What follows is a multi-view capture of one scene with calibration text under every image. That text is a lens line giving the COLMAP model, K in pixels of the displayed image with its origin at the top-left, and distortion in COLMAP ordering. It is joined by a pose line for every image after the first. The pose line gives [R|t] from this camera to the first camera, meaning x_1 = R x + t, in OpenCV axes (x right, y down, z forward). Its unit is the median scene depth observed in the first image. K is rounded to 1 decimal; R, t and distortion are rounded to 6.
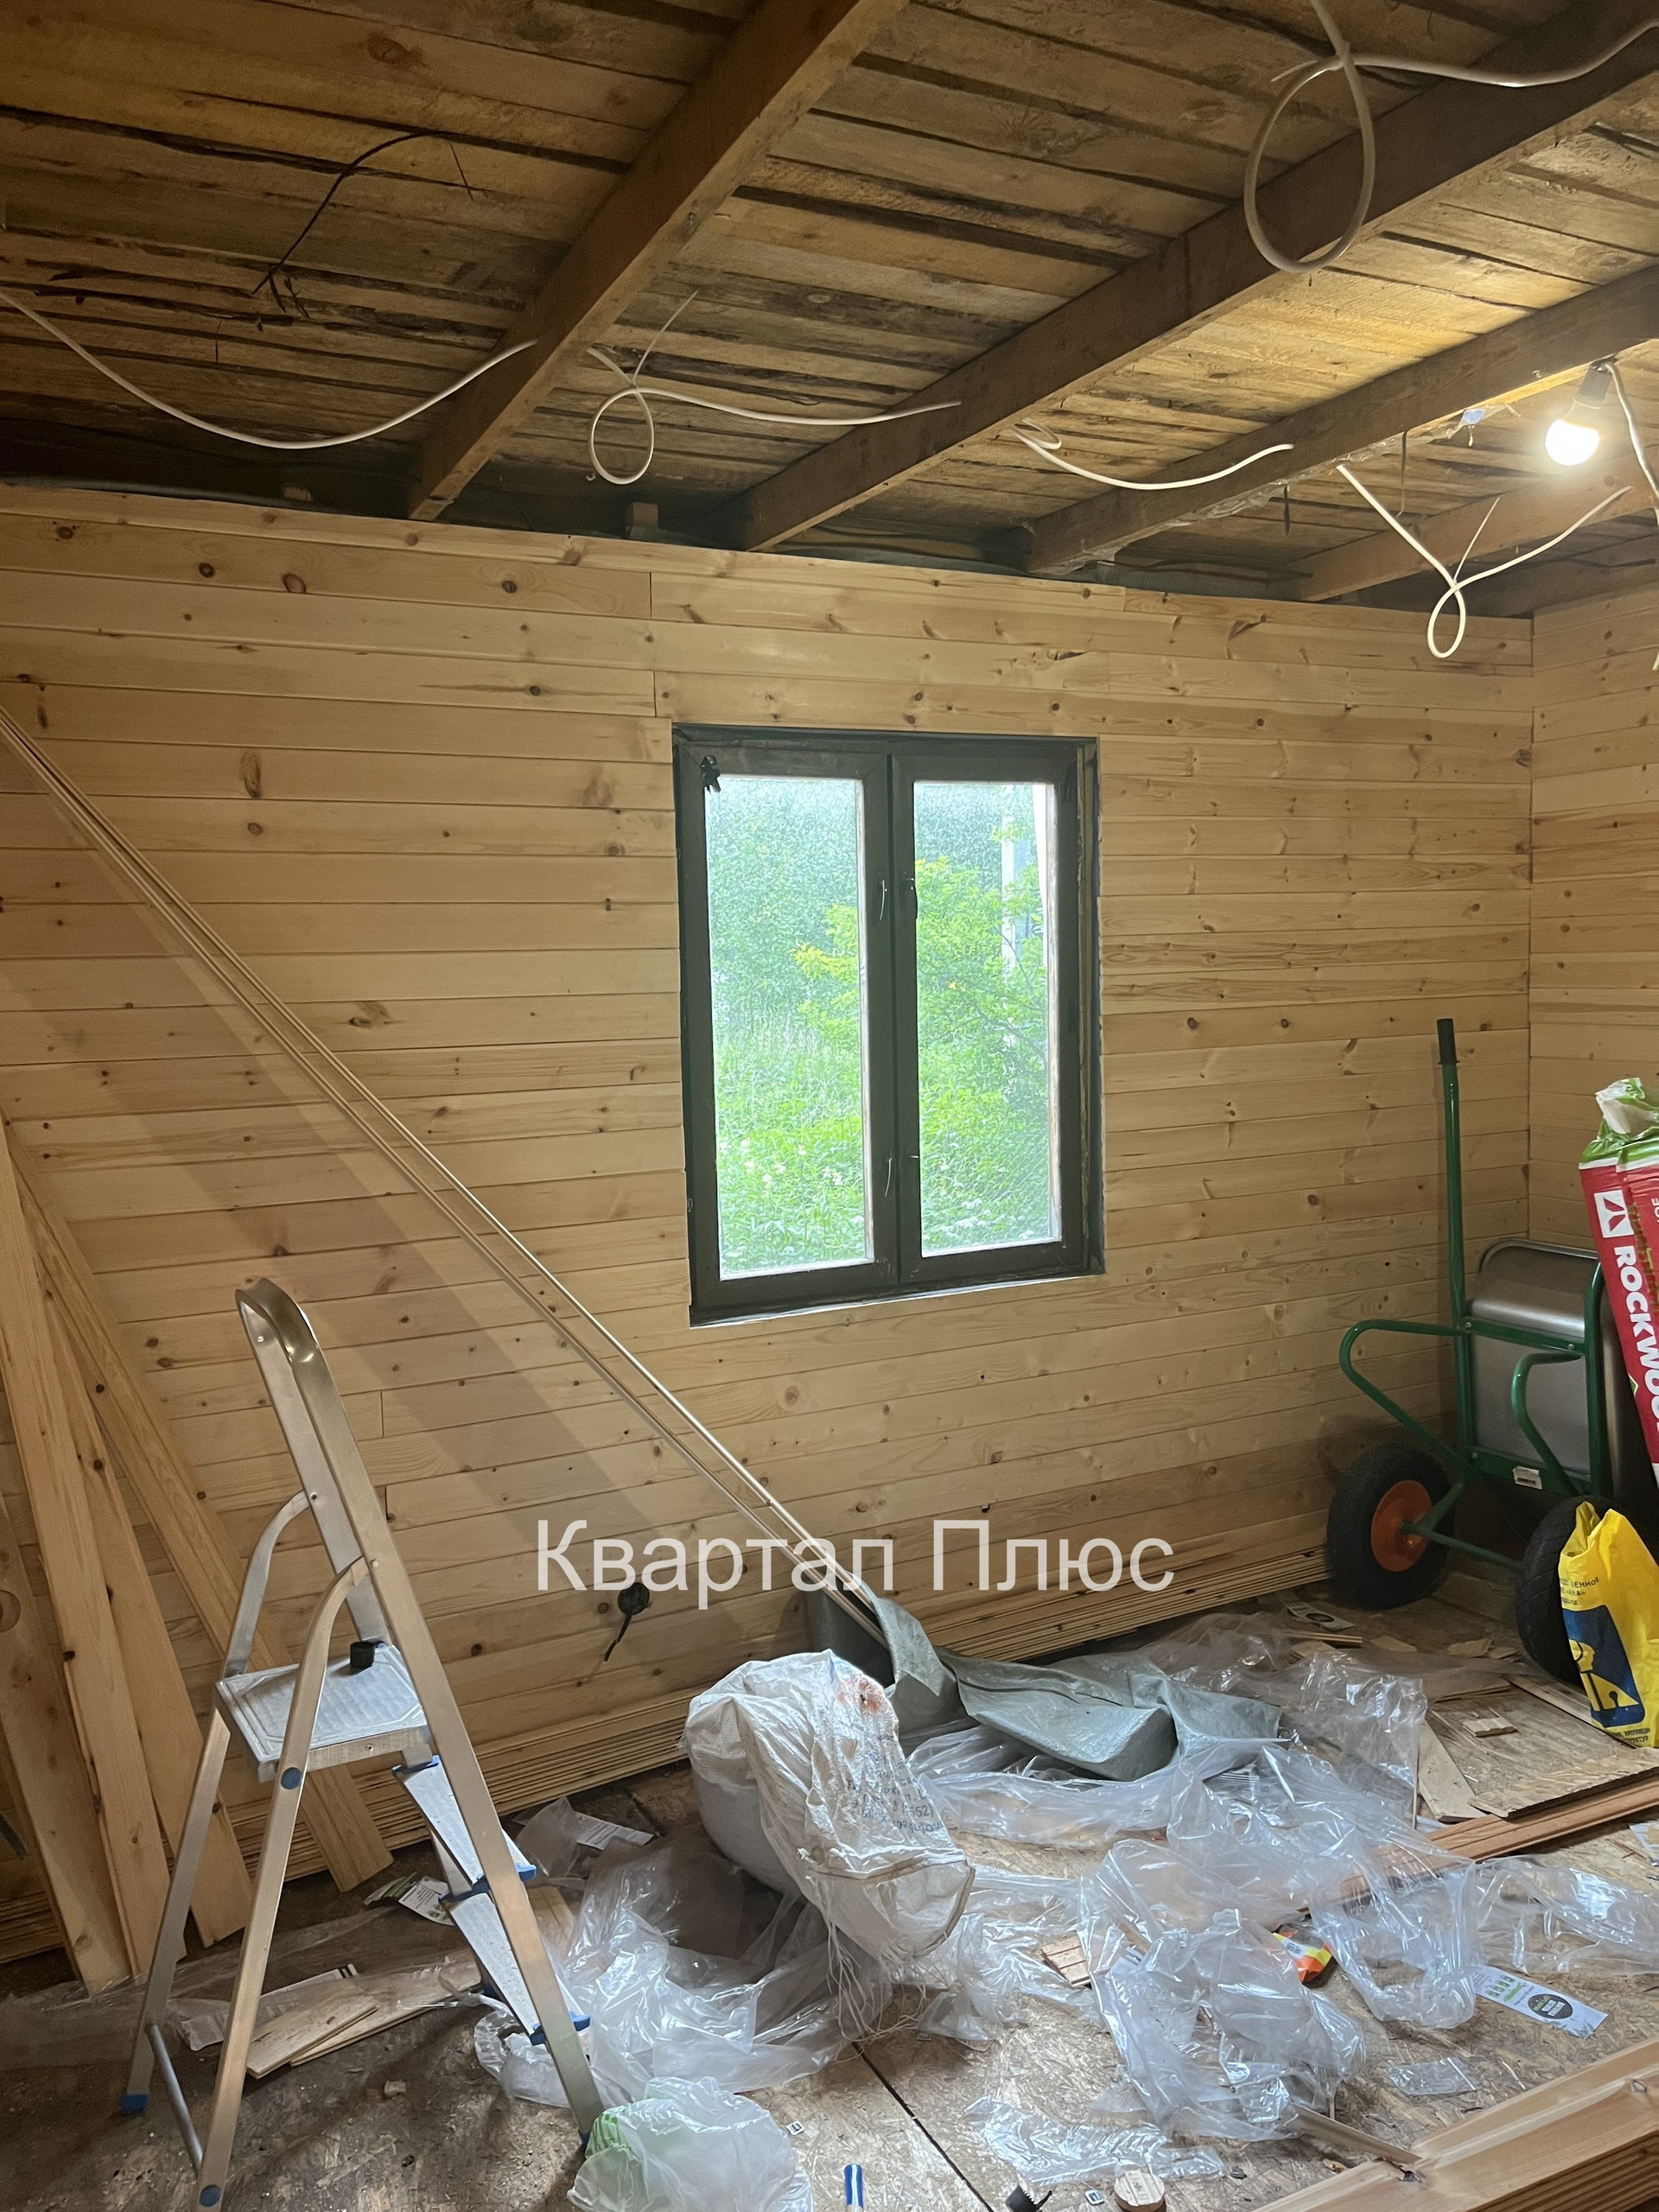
lens RADIAL K [[1702.1, 0, 829.8], [0, 1702.1, 1117.2], [0, 0, 1]] dist [0.079135, -0.102406]
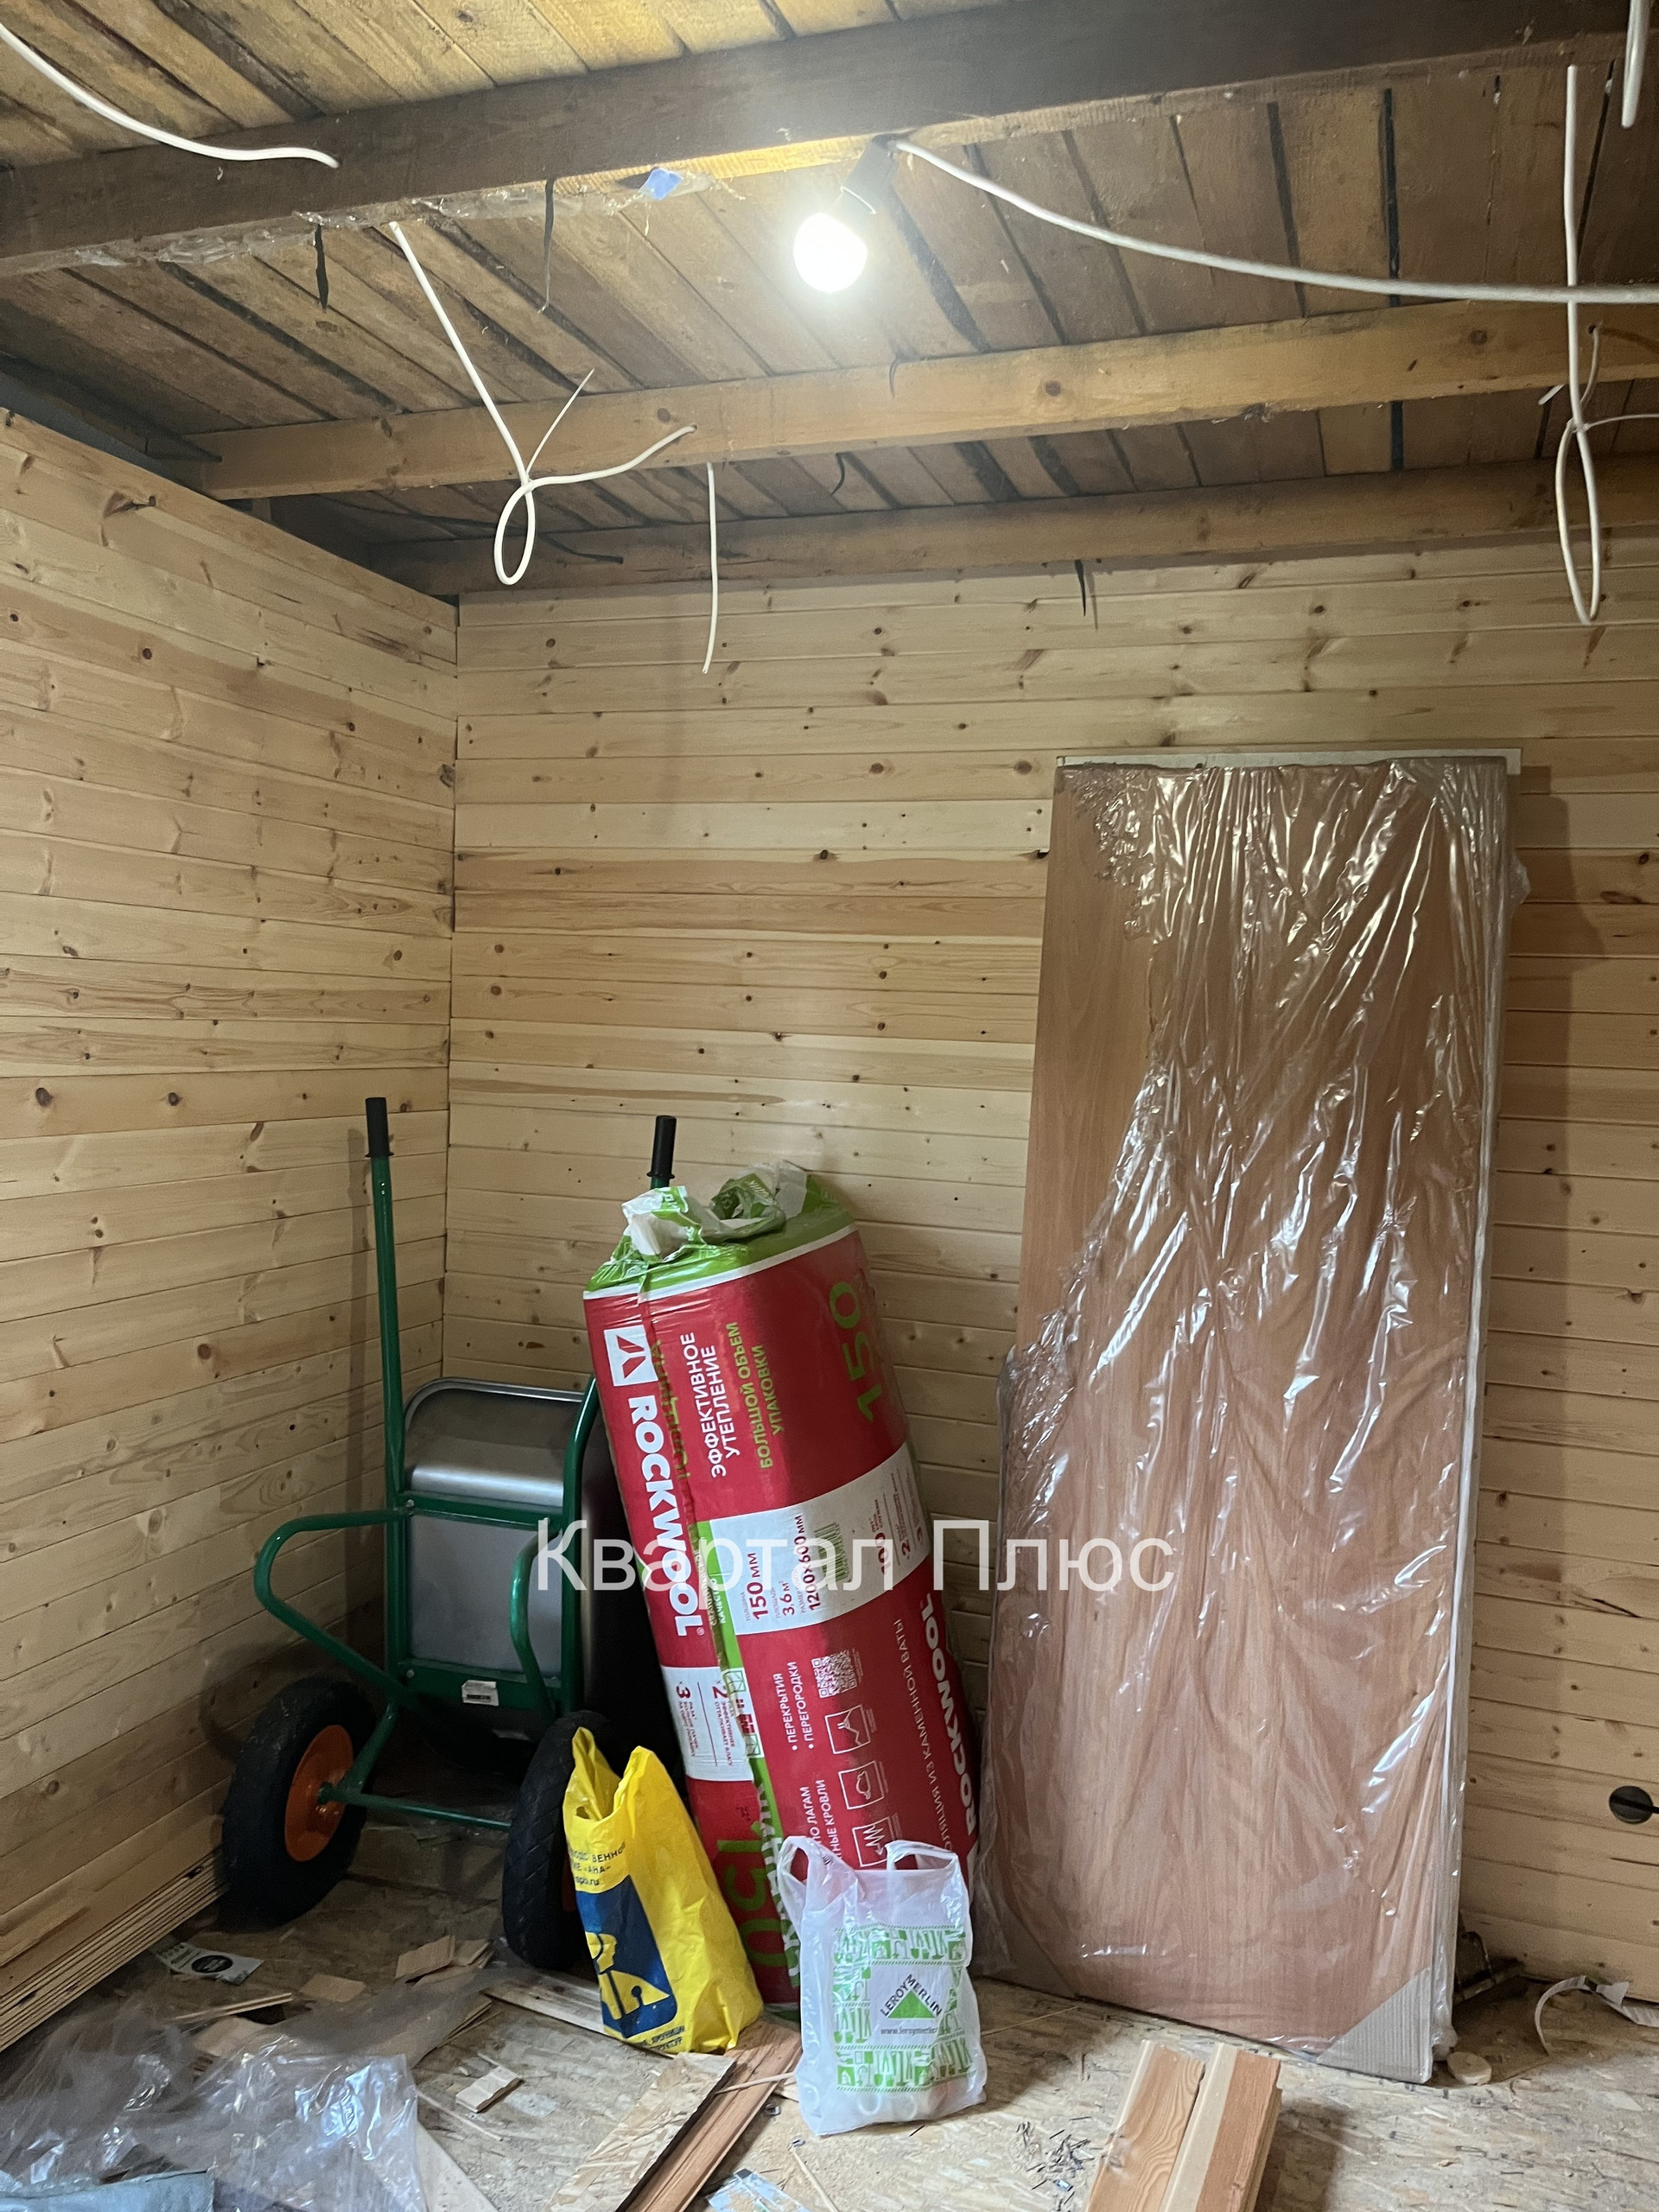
lens RADIAL K [[1702.1, 0, 829.8], [0, 1702.1, 1117.2], [0, 0, 1]] dist [0.079135, -0.102406]
pose [[0.736023, 0.016274, 0.676761, -0.006745], [0.005633, 0.999529, -0.030162, -0.025735], [-0.676933, 0.026012, 0.735585, 0.320578]]
